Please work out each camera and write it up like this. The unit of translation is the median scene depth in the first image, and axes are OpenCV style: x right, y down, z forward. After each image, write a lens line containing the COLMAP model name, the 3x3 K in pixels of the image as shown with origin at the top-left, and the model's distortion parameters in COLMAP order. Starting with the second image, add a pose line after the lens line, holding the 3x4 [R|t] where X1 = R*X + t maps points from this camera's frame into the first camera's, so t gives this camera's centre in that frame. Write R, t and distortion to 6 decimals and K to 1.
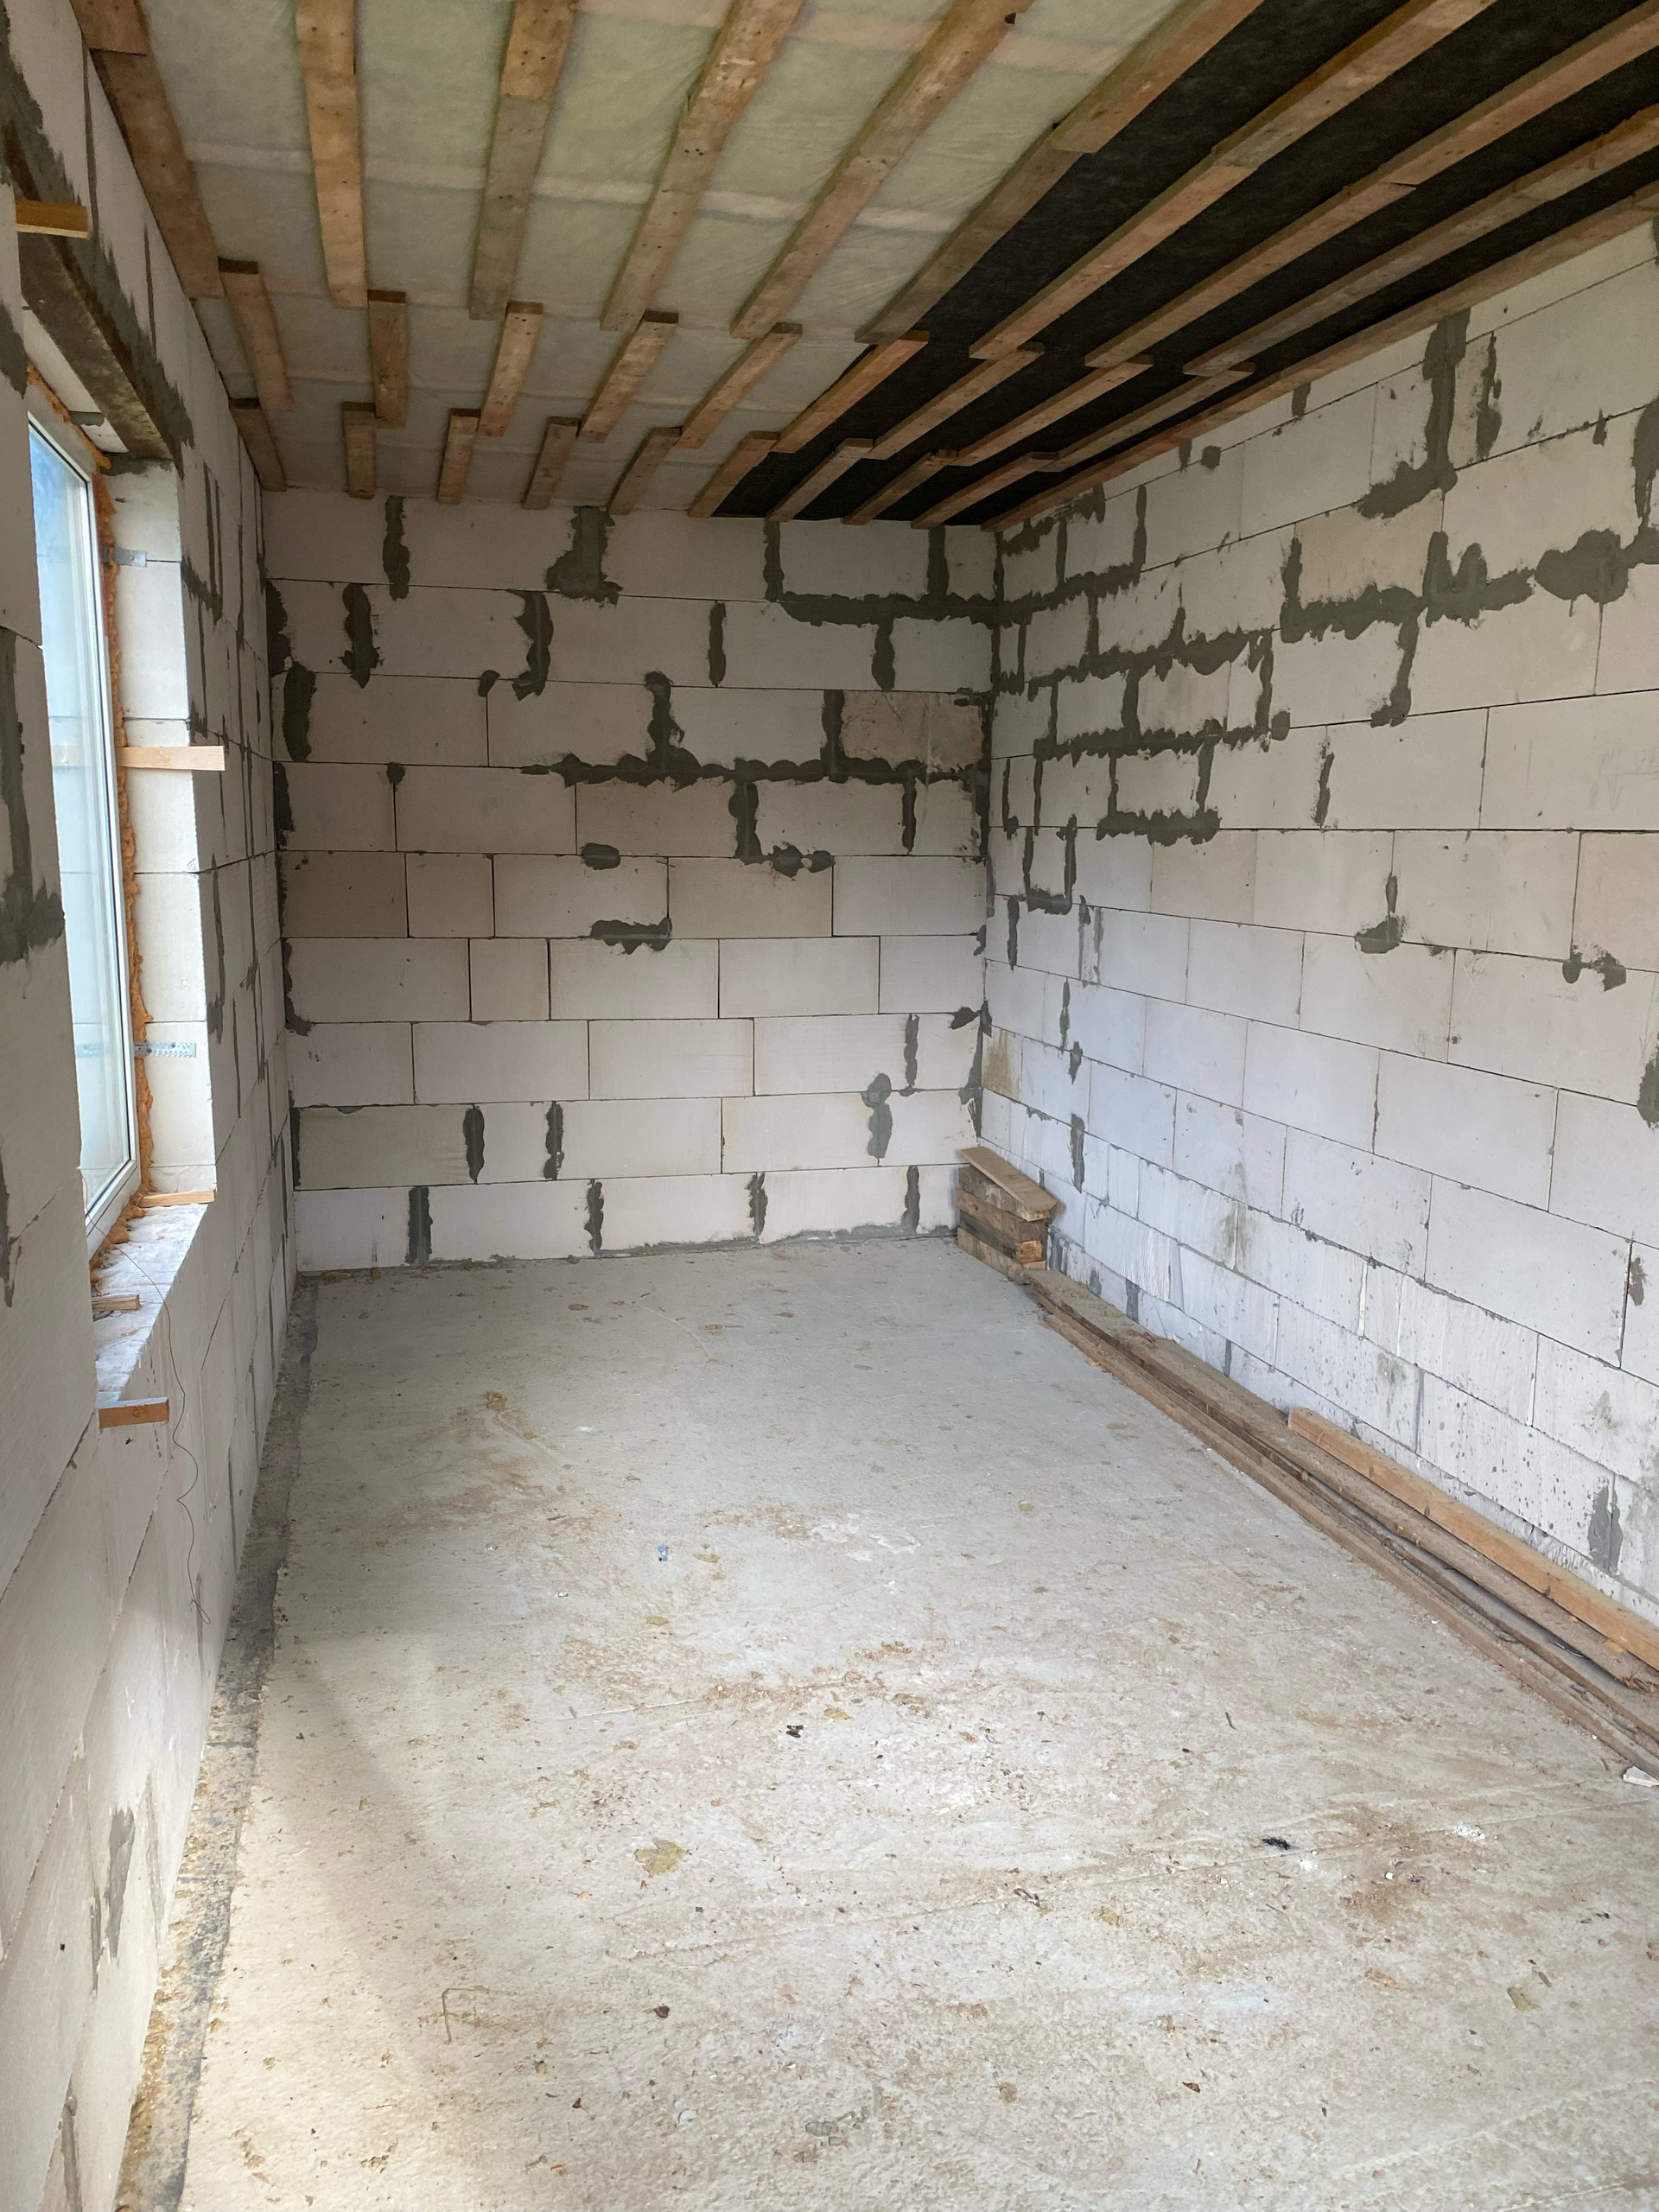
lens RADIAL K [[1680.9, 0, 830.7], [0, 1680.9, 1154.5], [0, 0, 1]] dist [0.068905, -0.081915]
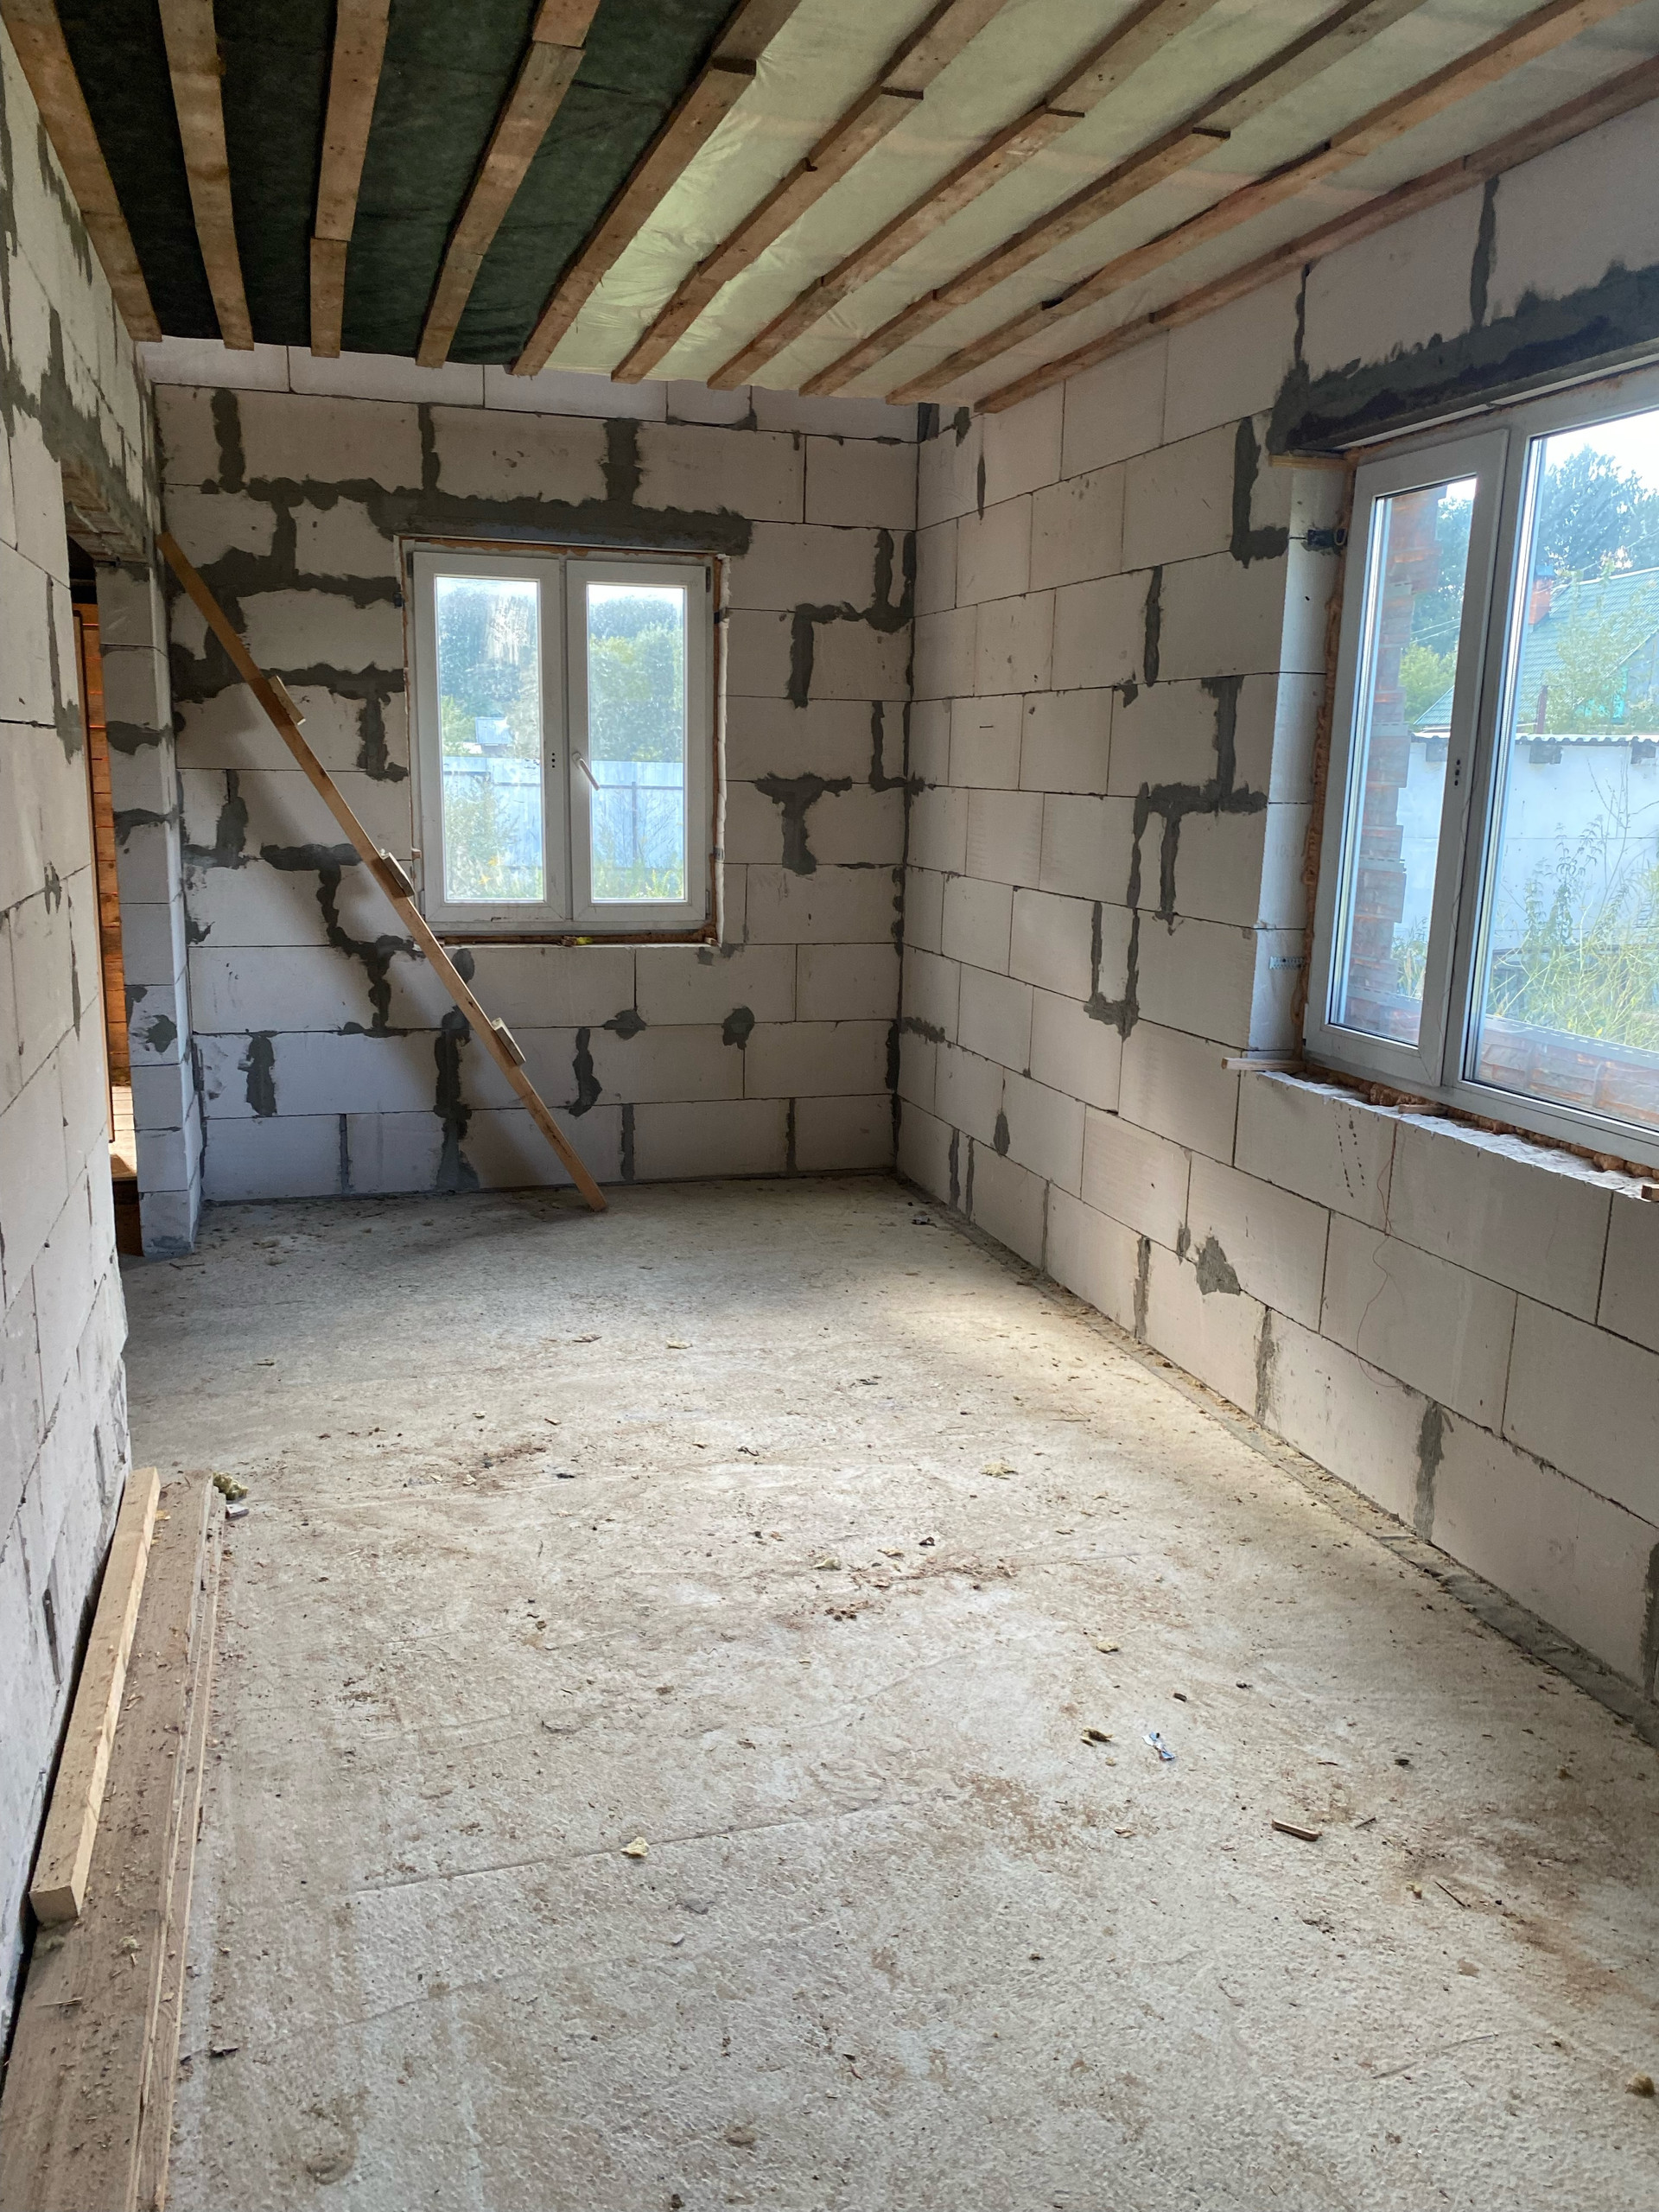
lens RADIAL K [[1680.9, 0, 814.5], [0, 1680.9, 1149.6], [0, 0, 1]] dist [0.068905, -0.081915]
pose [[-0.999077, -0.016006, -0.039872, 0.056976], [-0.030966, 0.911570, 0.409976, -0.200381], [0.029784, 0.410832, -0.911224, 1.046799]]
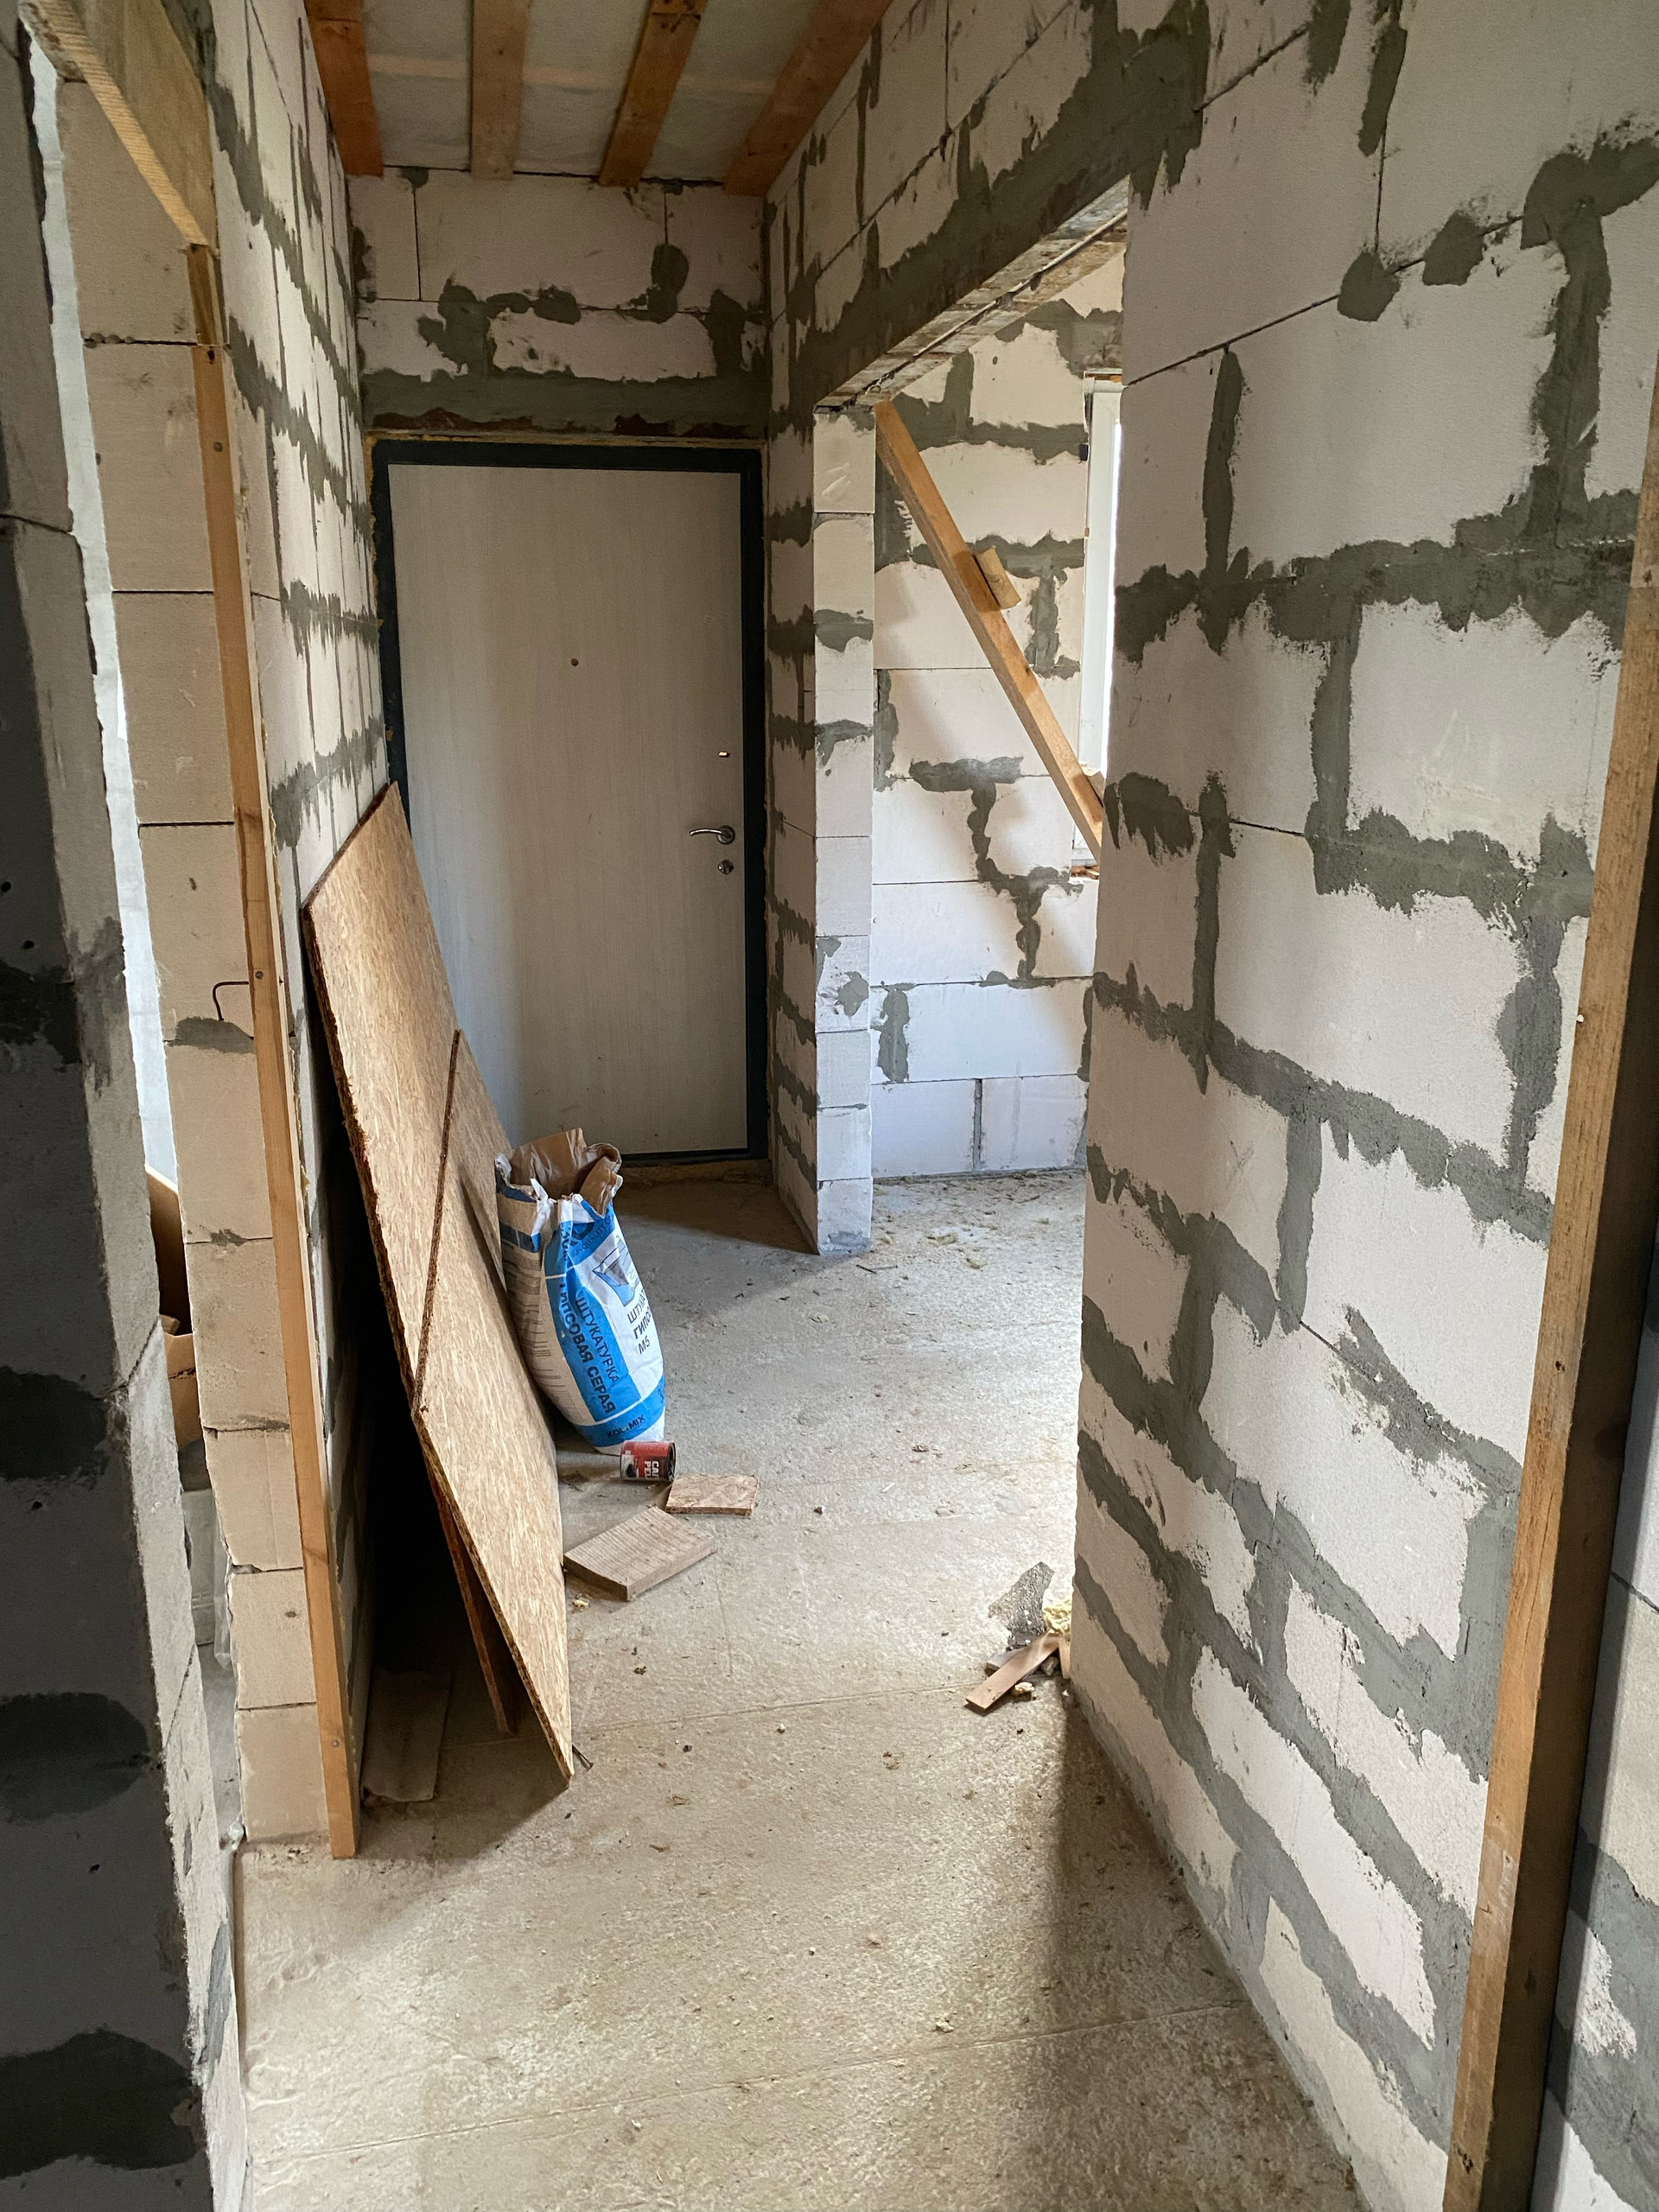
lens RADIAL K [[1680.9, 0, 842.6], [0, 1680.9, 1155.9], [0, 0, 1]] dist [0.068905, -0.081915]
pose [[-0.999271, -0.013812, 0.035580, 0.353294], [0.004211, 0.886633, 0.462455, -0.156209], [-0.037934, 0.462268, -0.885929, 0.879710]]
